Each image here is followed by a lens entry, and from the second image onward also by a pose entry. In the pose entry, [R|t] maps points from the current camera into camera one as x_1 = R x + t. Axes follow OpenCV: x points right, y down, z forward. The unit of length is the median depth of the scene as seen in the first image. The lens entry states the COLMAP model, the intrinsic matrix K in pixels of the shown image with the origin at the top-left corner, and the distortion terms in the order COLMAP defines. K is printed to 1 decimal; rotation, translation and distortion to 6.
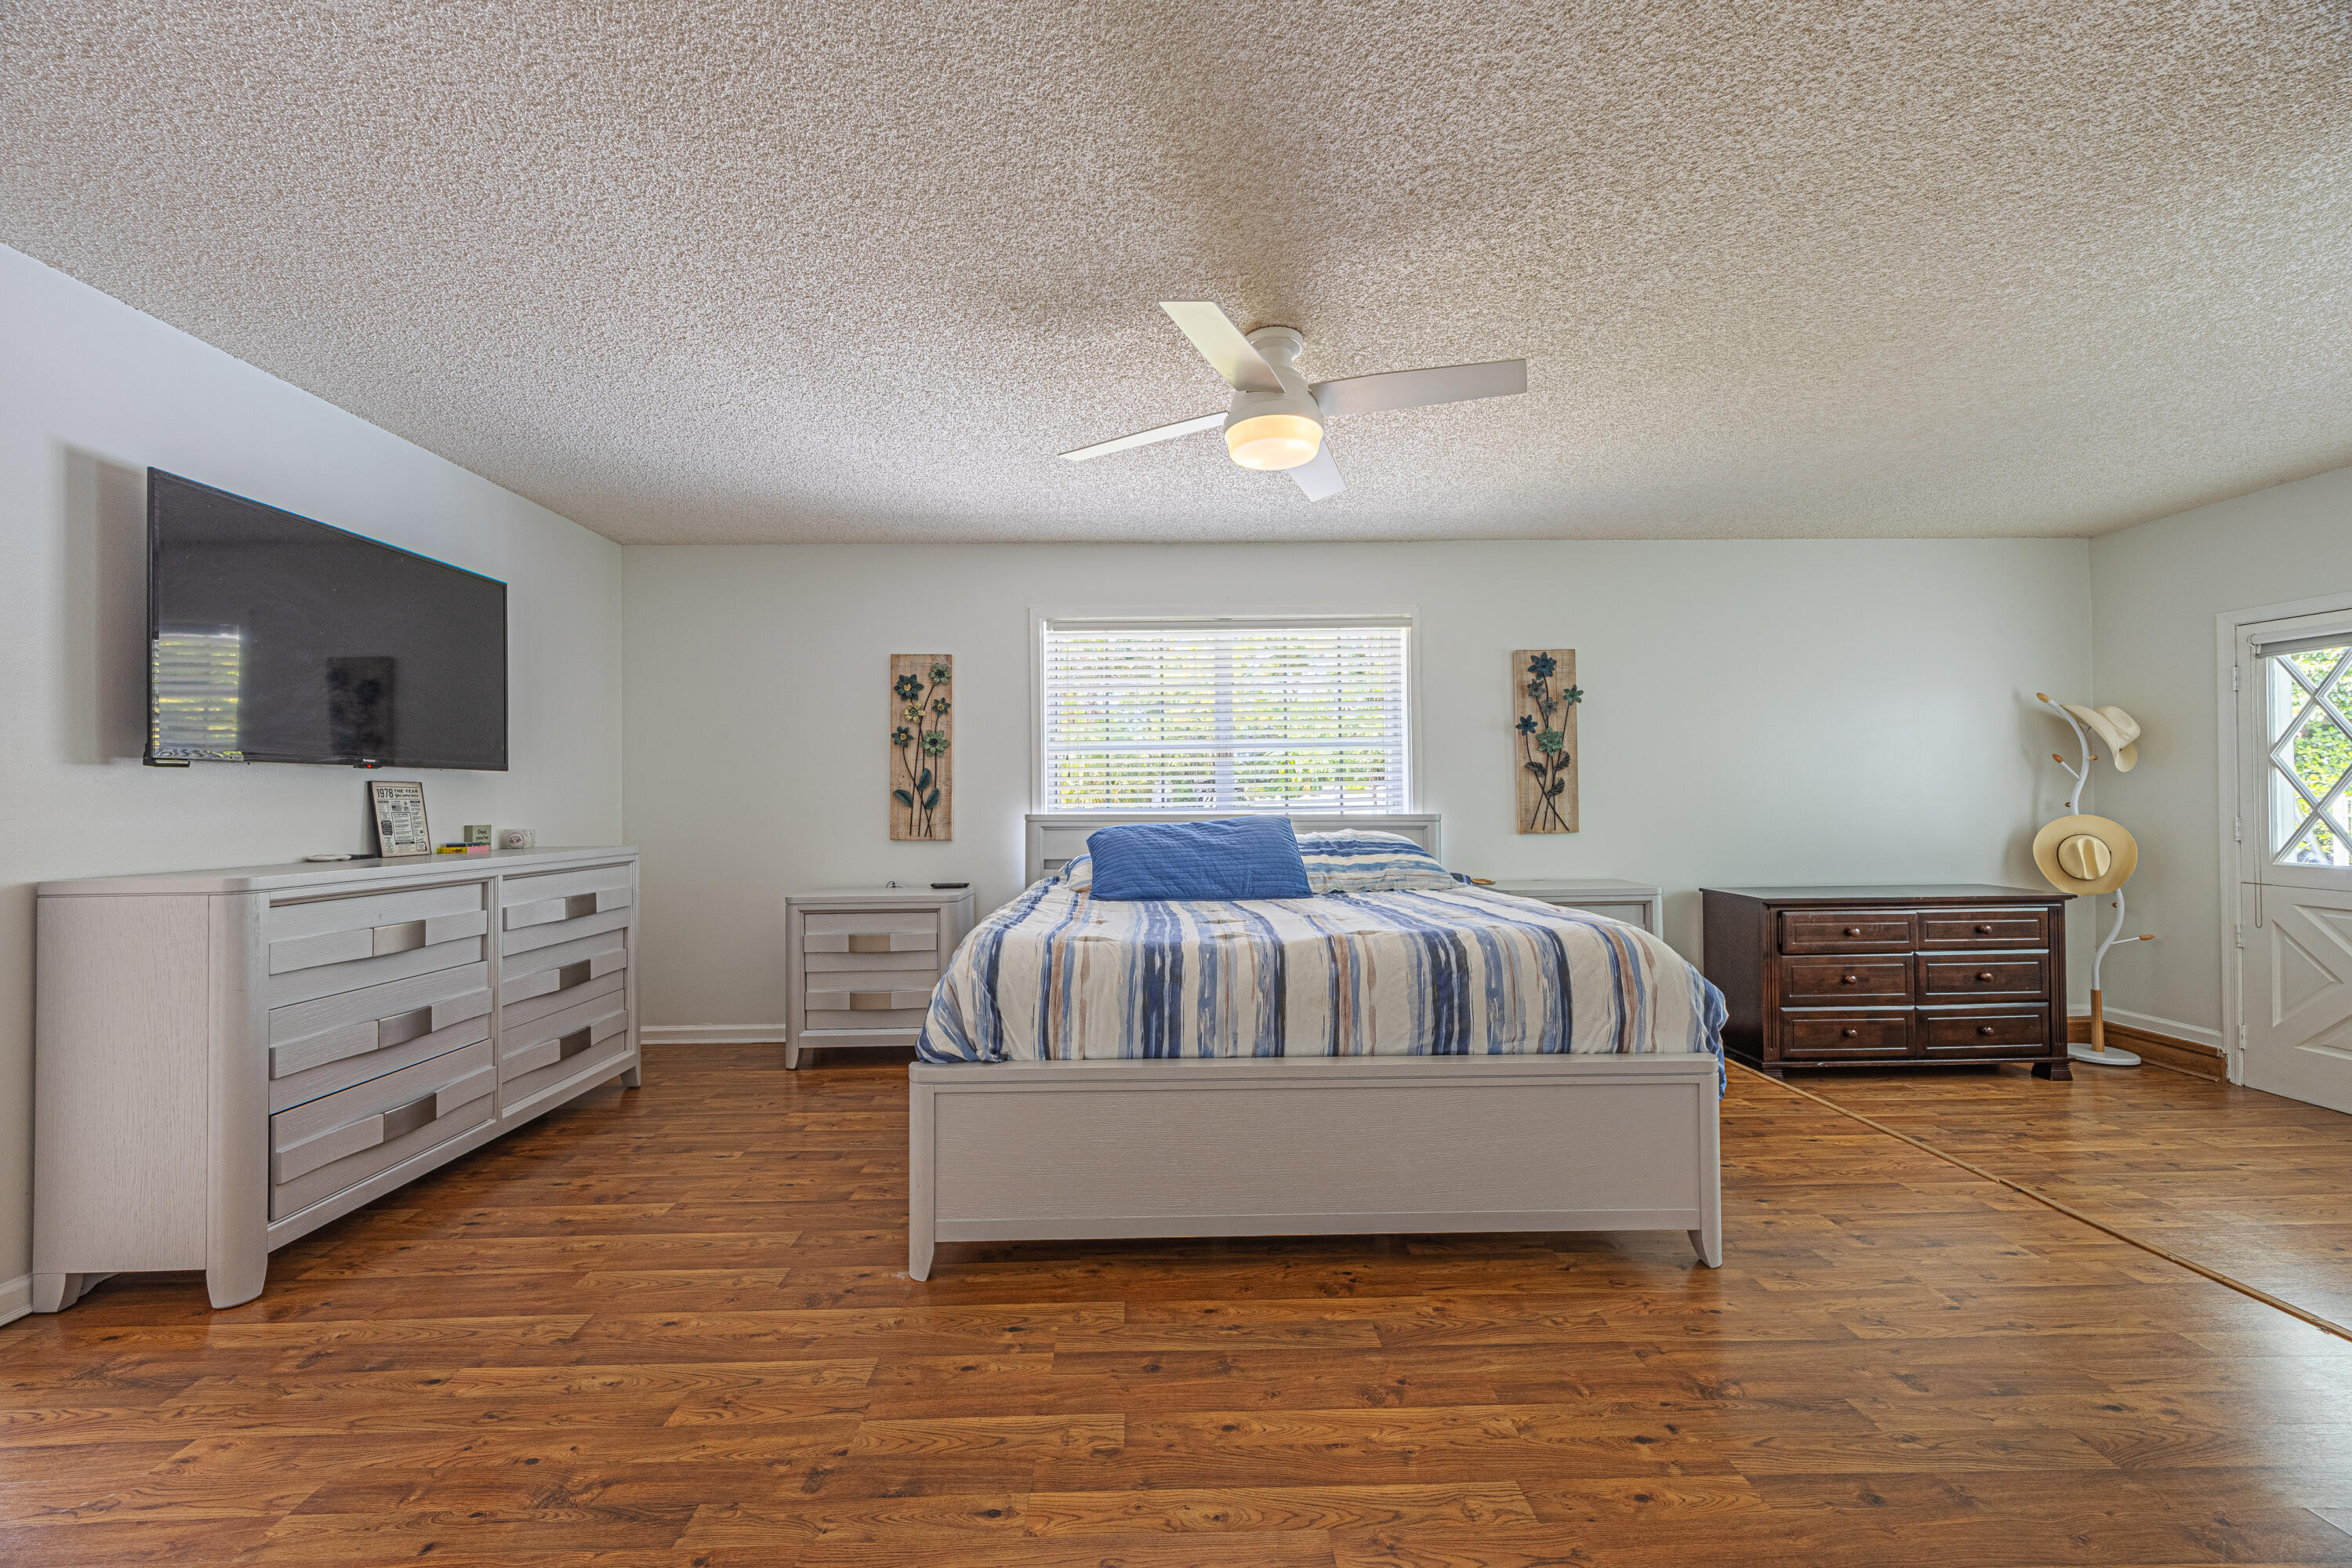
lens RADIAL K [[900.7, 0, 1176.7], [0, 900.7, 795.1], [0, 0, 1]] dist [-0.002772, -0.000291]
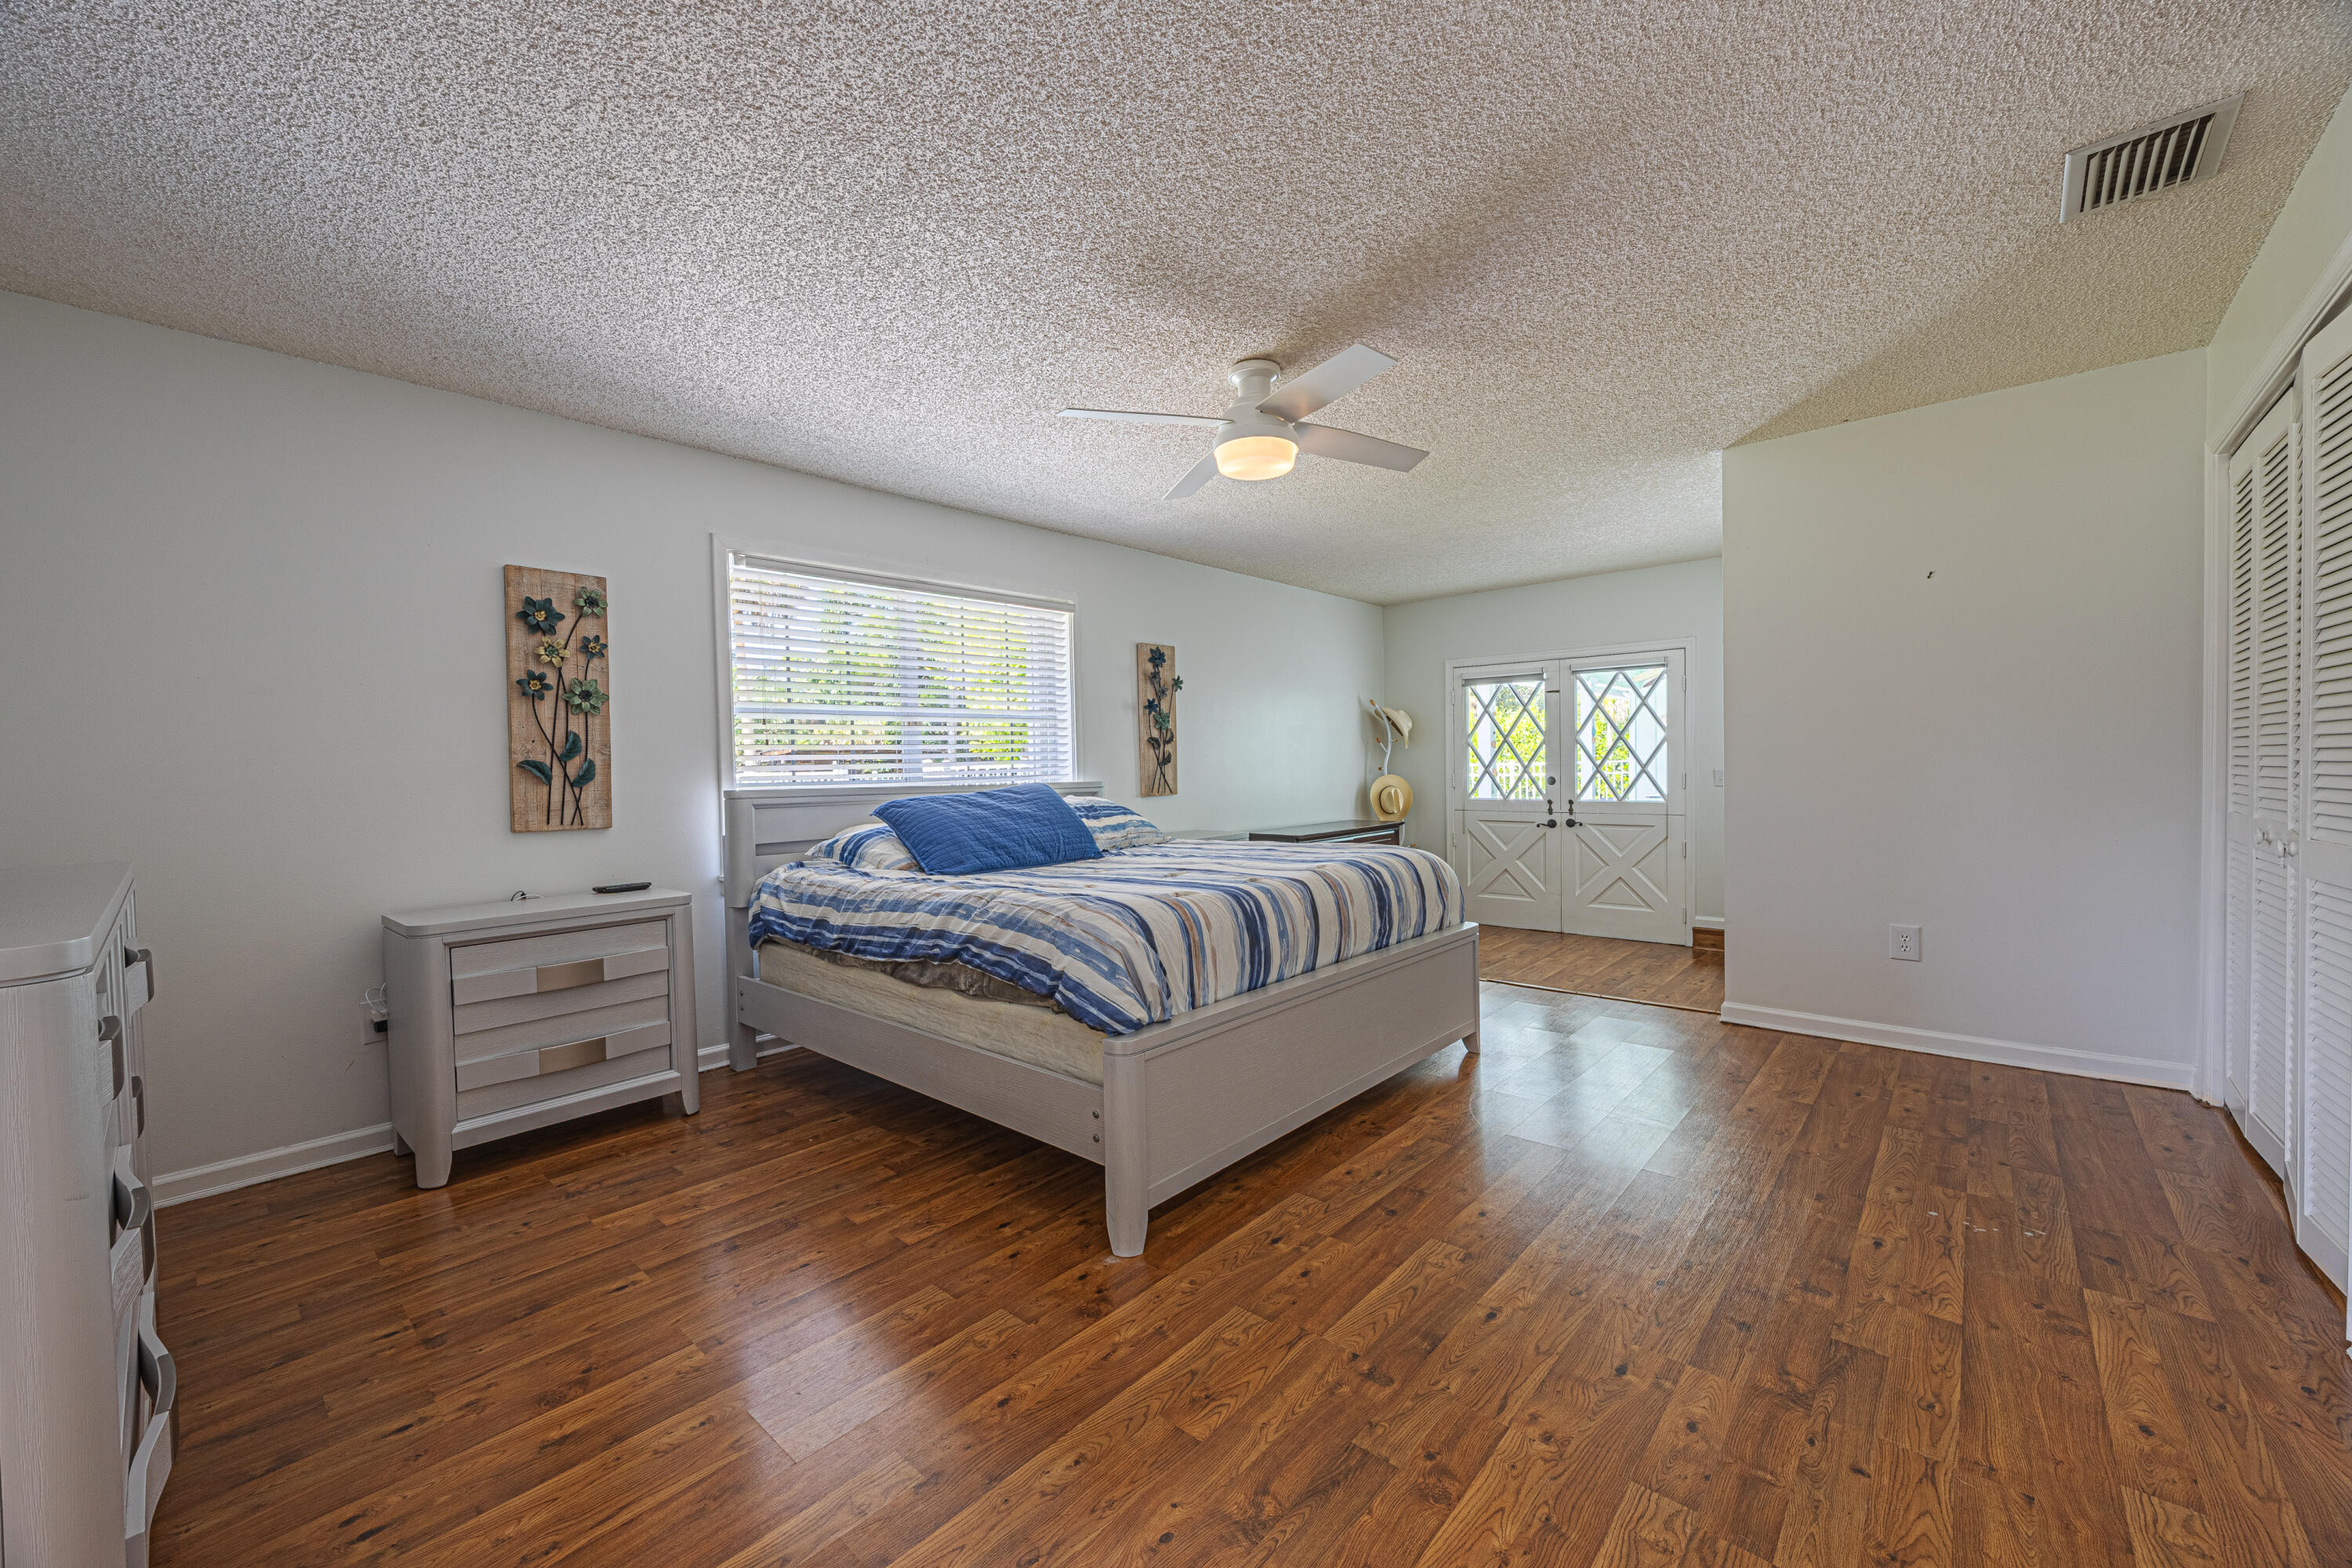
lens RADIAL K [[900.7, 0, 1182.4], [0, 900.7, 776.5], [0, 0, 1]] dist [-0.002772, -0.000291]
pose [[0.690011, -0.013457, 0.723673, -0.463894], [0.015109, 0.999877, 0.004187, 0.011688], [-0.723641, 0.008045, 0.690130, 0.145318]]
